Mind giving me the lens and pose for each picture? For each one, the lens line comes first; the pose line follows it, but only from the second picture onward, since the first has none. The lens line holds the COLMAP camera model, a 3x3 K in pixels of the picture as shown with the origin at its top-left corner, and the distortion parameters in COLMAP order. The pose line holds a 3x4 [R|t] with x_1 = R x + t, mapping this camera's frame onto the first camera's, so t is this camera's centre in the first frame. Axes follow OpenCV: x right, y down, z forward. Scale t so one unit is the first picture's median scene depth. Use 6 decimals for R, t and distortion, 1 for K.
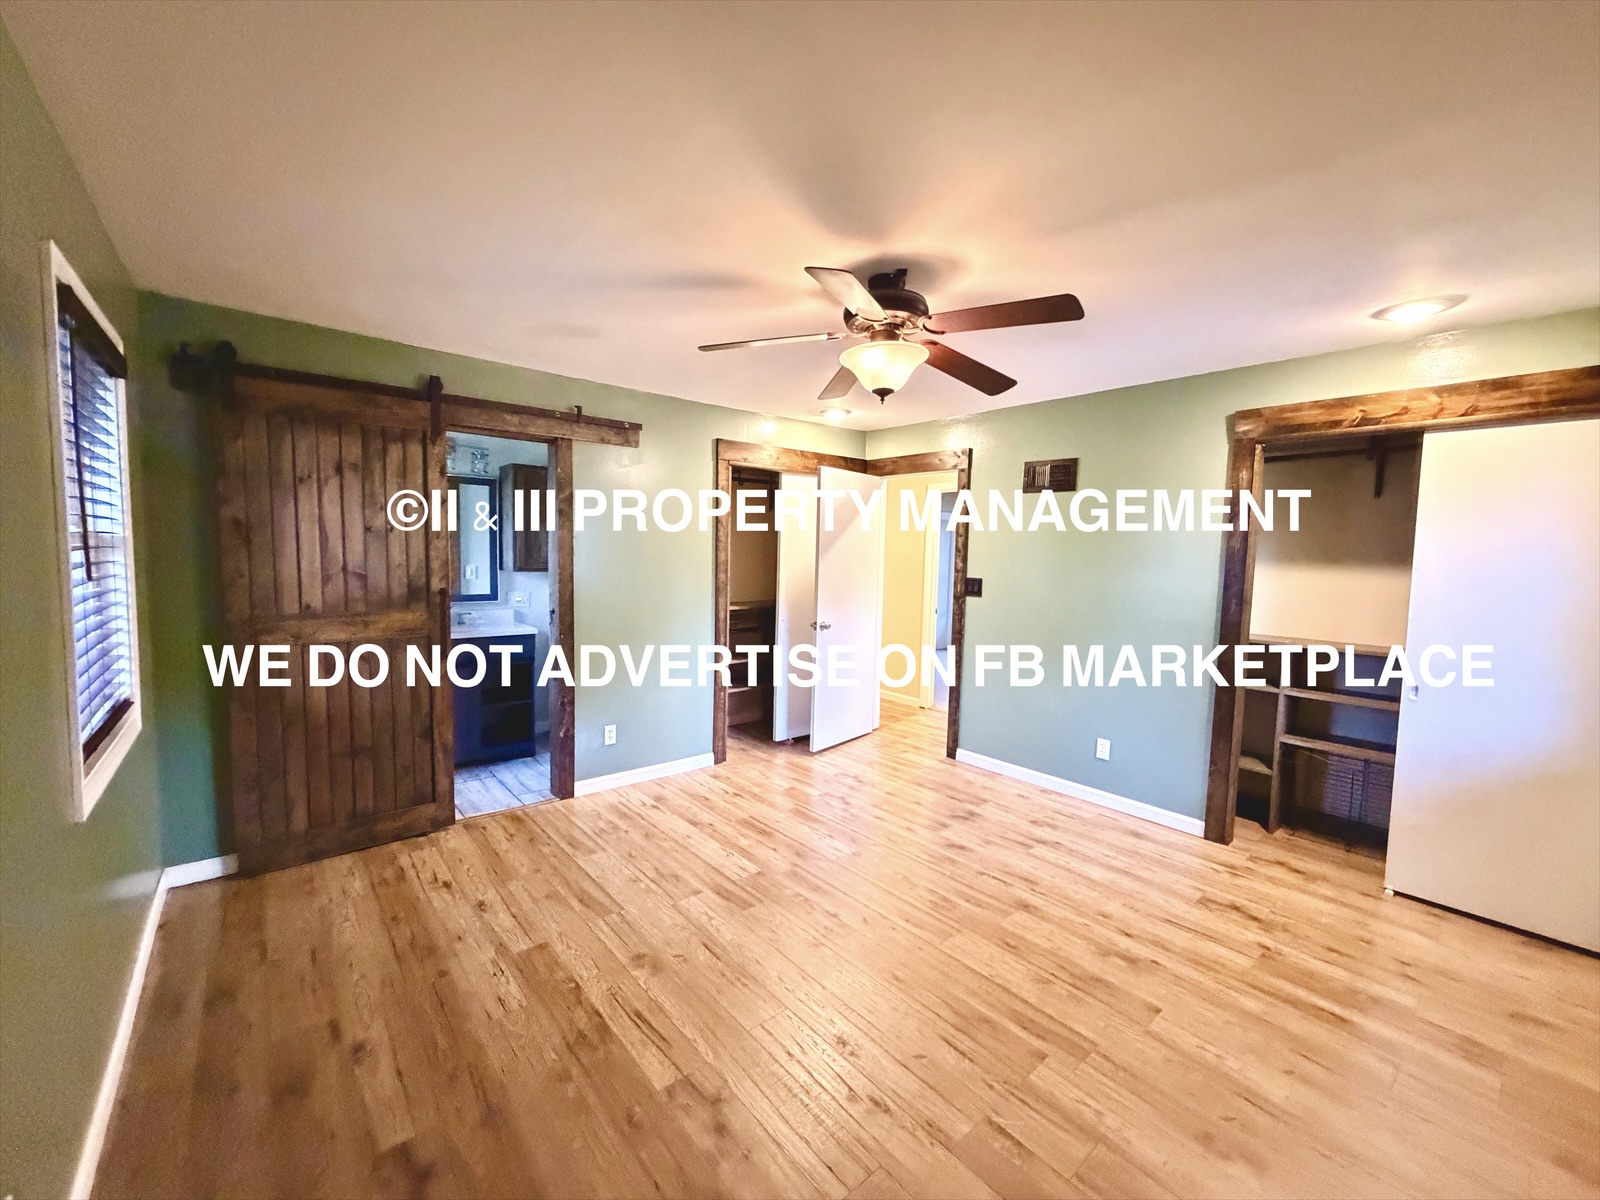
lens RADIAL K [[634.9, 0, 793.1], [0, 634.9, 597.2], [0, 0, 1]] dist [-0.001704, -0.000041]
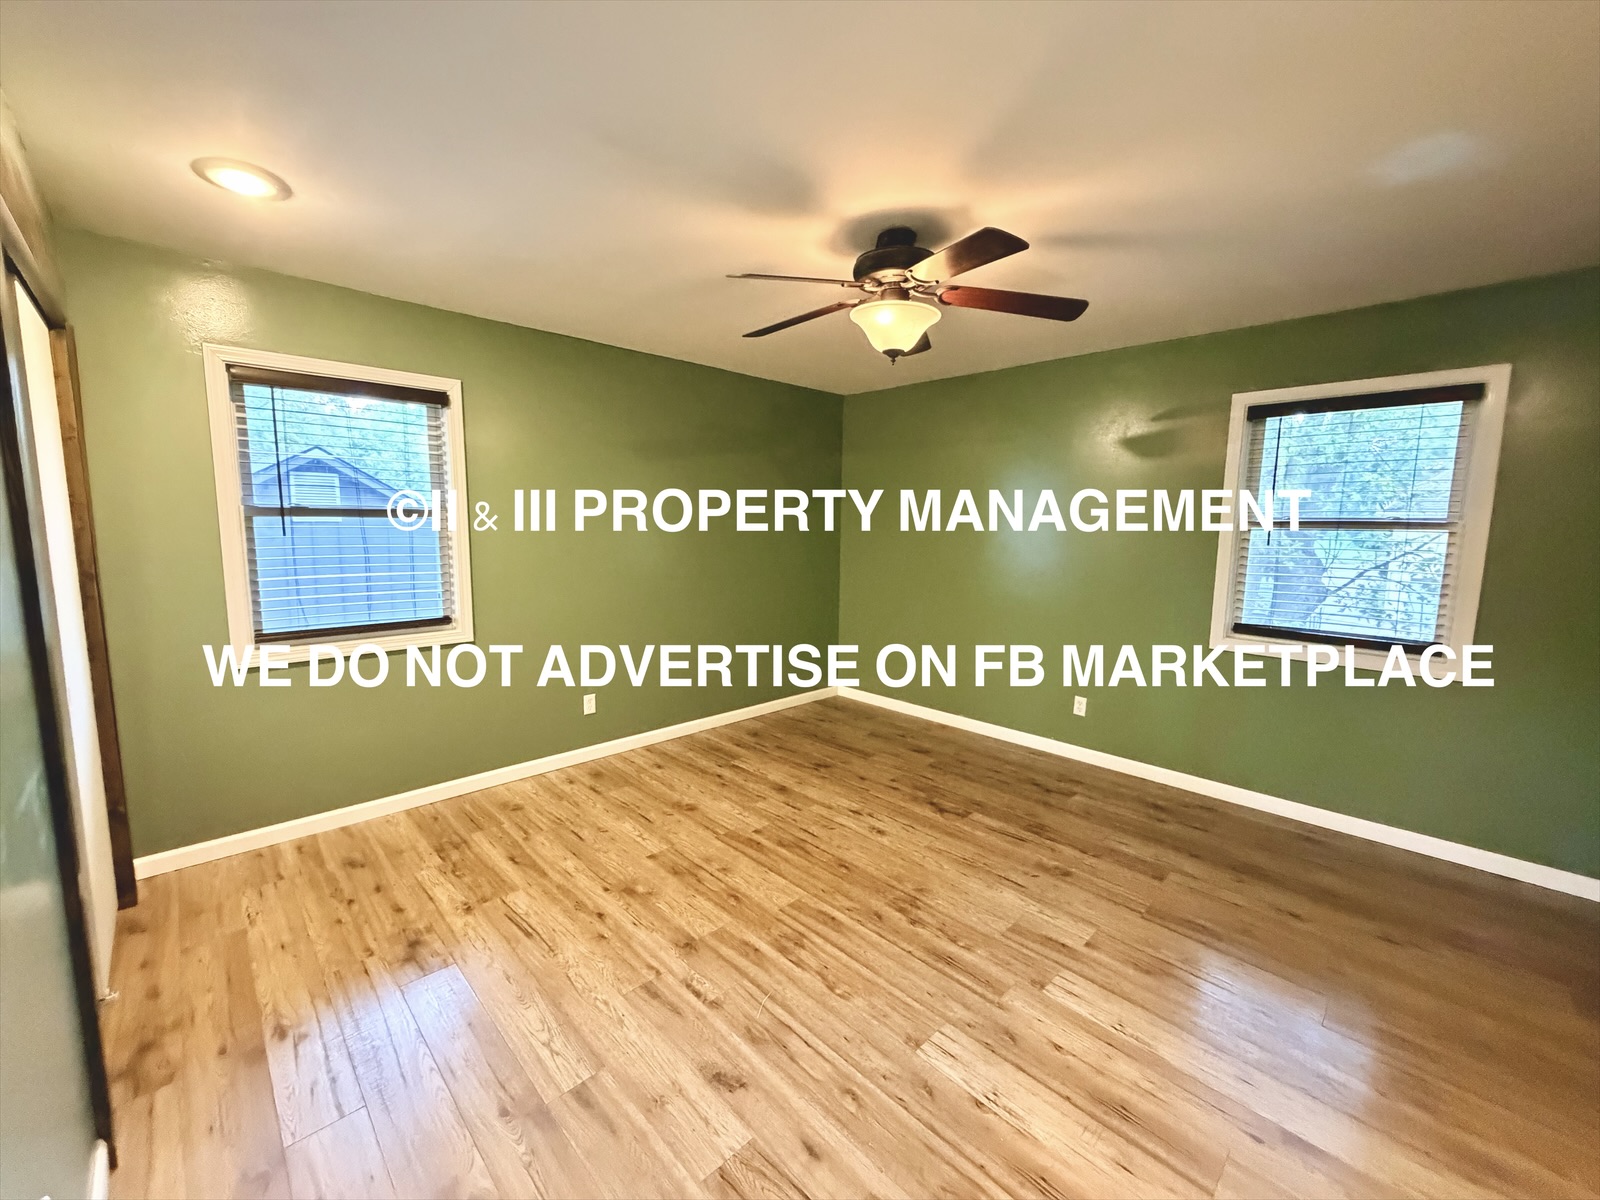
lens RADIAL K [[634.9, 0, 793.1], [0, 634.9, 597.2], [0, 0, 1]] dist [-0.001704, -0.000041]
pose [[-0.996743, -0.027291, -0.075890, 0.339294], [-0.041576, 0.980204, 0.193577, -0.125080], [0.069105, 0.196102, -0.978145, 1.903669]]
